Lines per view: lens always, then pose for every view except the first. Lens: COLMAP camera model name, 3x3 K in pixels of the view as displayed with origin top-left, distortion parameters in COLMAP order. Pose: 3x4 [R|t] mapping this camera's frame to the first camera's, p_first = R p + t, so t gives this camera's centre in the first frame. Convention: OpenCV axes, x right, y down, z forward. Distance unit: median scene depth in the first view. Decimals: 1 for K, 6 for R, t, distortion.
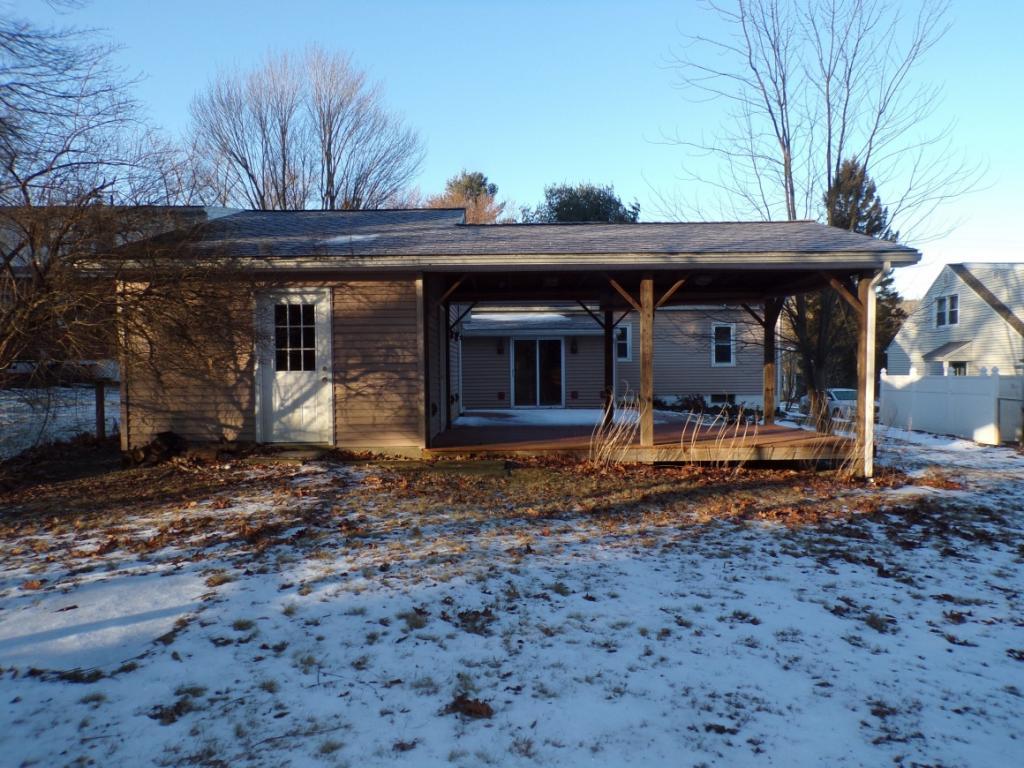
lens RADIAL K [[683.3, 0, 512.3], [0, 683.3, 384.1], [0, 0, 1]] dist [-0.005361, -0.001794]
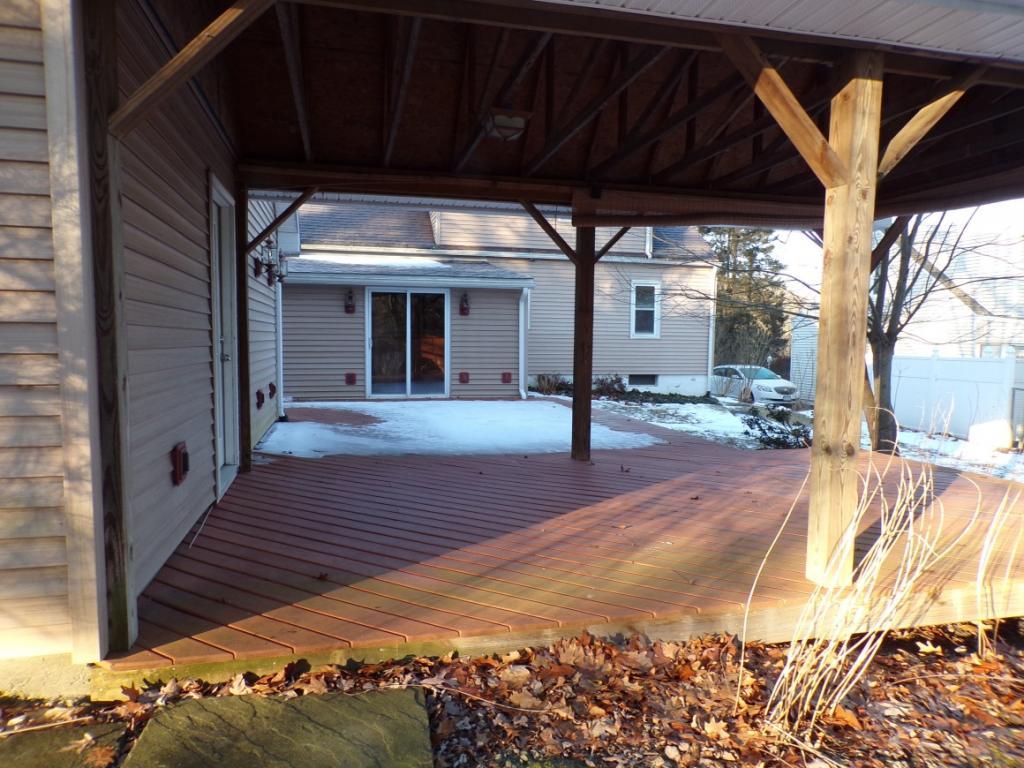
lens RADIAL K [[683.3, 0, 510.3], [0, 683.3, 386.3], [0, 0, 1]] dist [-0.005361, -0.001794]
pose [[0.972912, 0.003226, 0.231153, -0.018233], [-0.015726, 0.998510, 0.052256, -0.011434], [-0.230639, -0.054476, 0.971513, 0.350735]]
